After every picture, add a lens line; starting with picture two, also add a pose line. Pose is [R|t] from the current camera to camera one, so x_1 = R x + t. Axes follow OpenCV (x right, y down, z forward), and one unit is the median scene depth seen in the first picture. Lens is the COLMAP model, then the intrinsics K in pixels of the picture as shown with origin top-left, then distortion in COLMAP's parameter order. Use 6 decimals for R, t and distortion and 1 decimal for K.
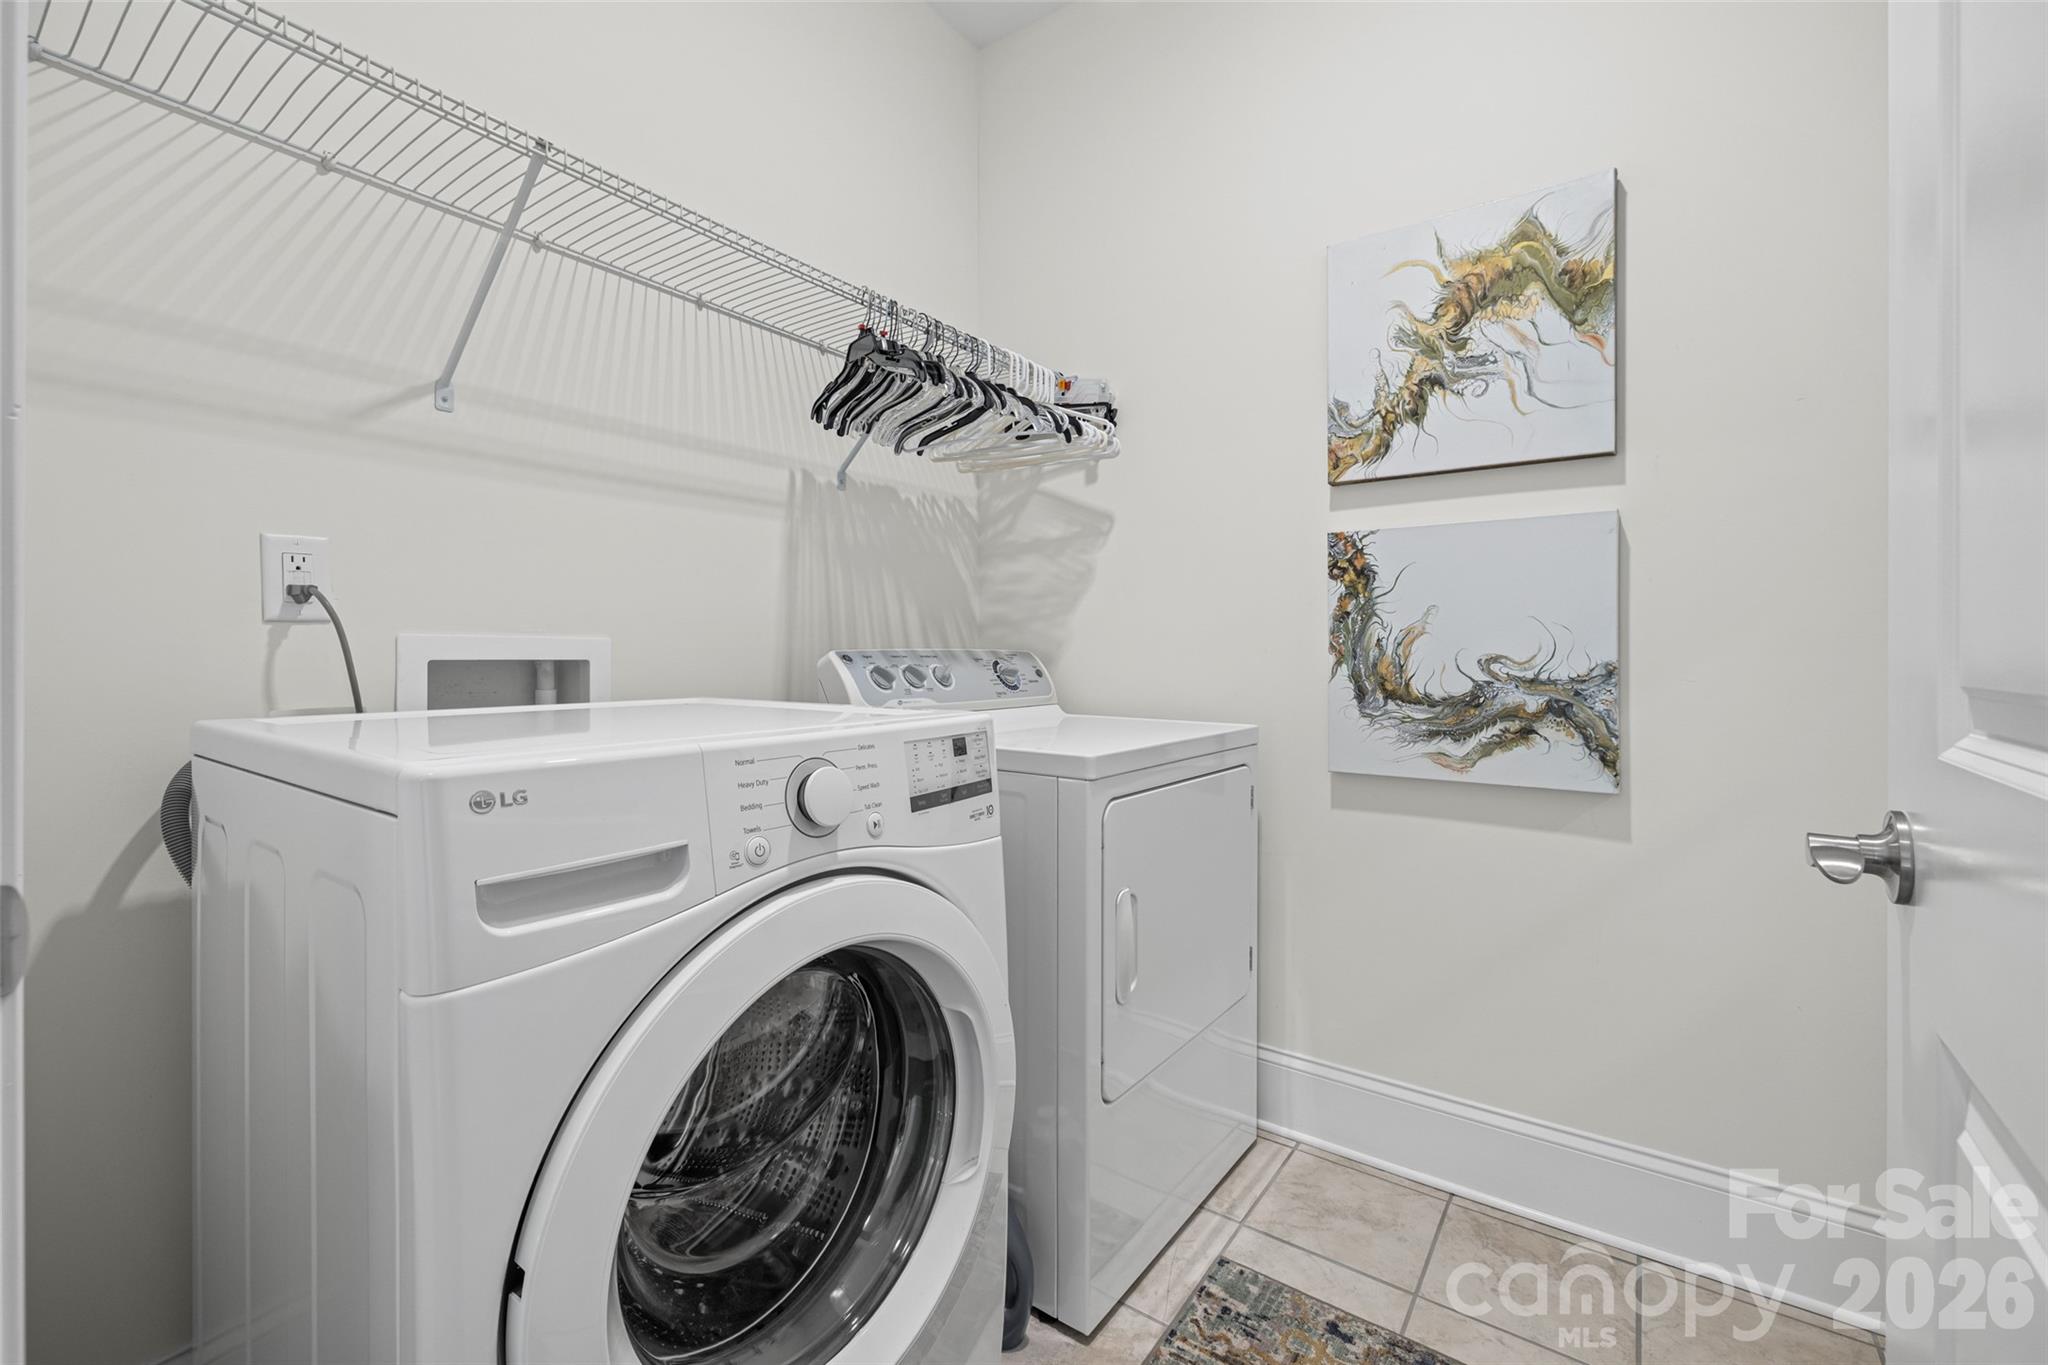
lens RADIAL K [[867.1, 0, 1015.5], [0, 867.1, 648.1], [0, 0, 1]] dist [-0.001728, -0.000044]
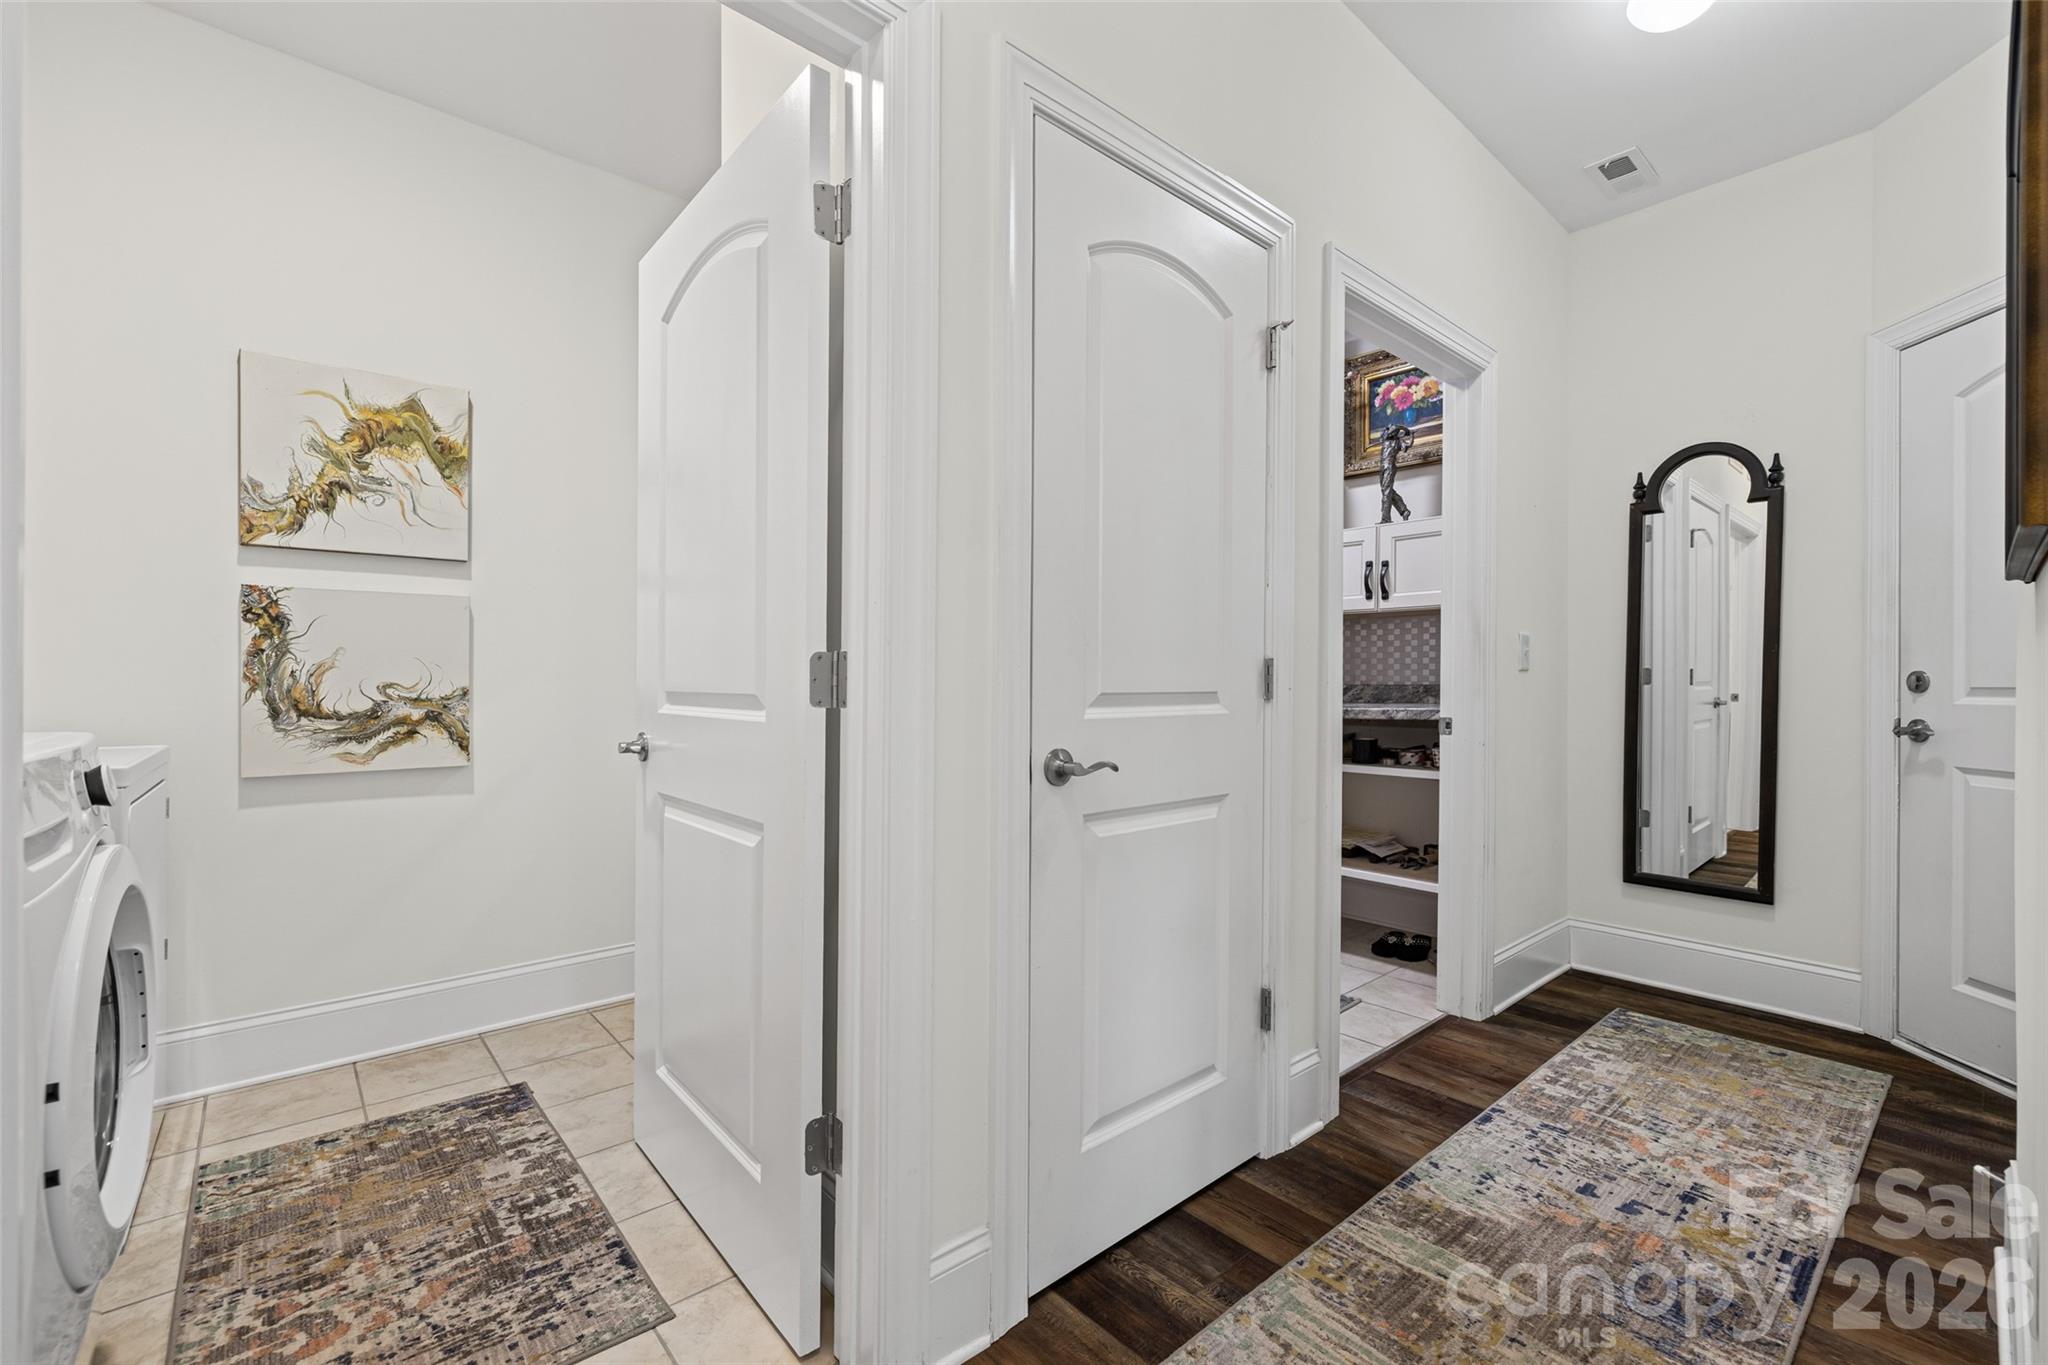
lens RADIAL K [[867.1, 0, 1025.6], [0, 867.1, 680.6], [0, 0, 1]] dist [-0.001728, -0.000044]
pose [[0.229283, -0.004565, 0.973349, -0.622398], [-0.008126, 0.999945, 0.006604, -0.014017], [-0.973326, -0.009424, 0.229233, -0.390762]]
